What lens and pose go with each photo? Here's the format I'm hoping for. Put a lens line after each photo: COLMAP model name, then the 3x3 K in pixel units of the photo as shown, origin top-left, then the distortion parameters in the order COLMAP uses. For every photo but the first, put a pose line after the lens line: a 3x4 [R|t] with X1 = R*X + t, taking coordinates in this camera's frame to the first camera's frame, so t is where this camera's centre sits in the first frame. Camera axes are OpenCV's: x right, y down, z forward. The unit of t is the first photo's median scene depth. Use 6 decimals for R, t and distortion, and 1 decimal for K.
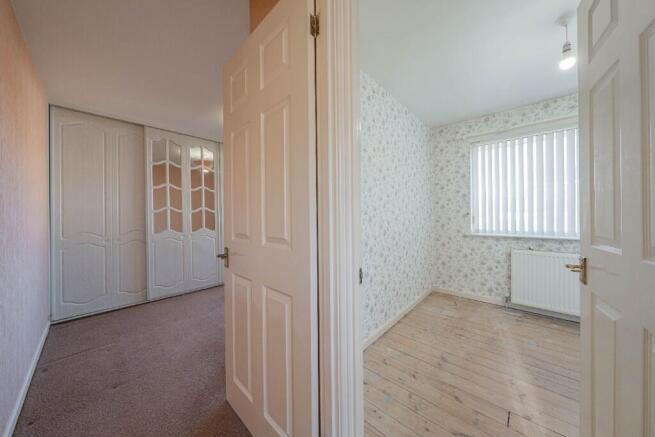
lens RADIAL K [[220.7, 0, 329.7], [0, 220.7, 217.2], [0, 0, 1]] dist [-0.001400, 0.000001]
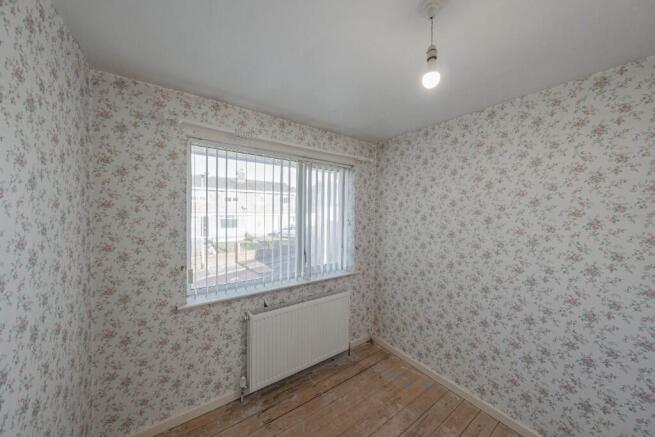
lens RADIAL K [[220.7, 0, 326.0], [0, 220.7, 218.0], [0, 0, 1]] dist [-0.001400, 0.000001]
pose [[0.239973, -0.003168, 0.970774, 0.208392], [-0.003051, 0.999987, 0.004018, -0.148152], [-0.970775, -0.003926, 0.239961, 0.574999]]
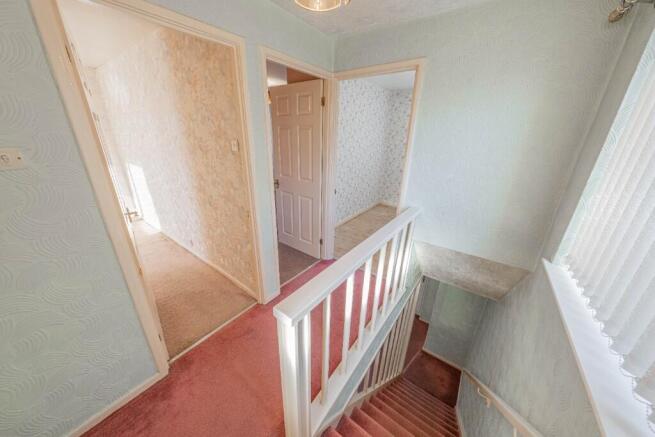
lens RADIAL K [[220.7, 0, 329.3], [0, 220.7, 217.6], [0, 0, 1]] dist [-0.001400, 0.000001]
pose [[0.994449, -0.000574, 0.105223, -0.082843], [-0.036318, 0.936662, 0.348346, -0.142612], [-0.098758, -0.350233, 0.931442, -0.603657]]
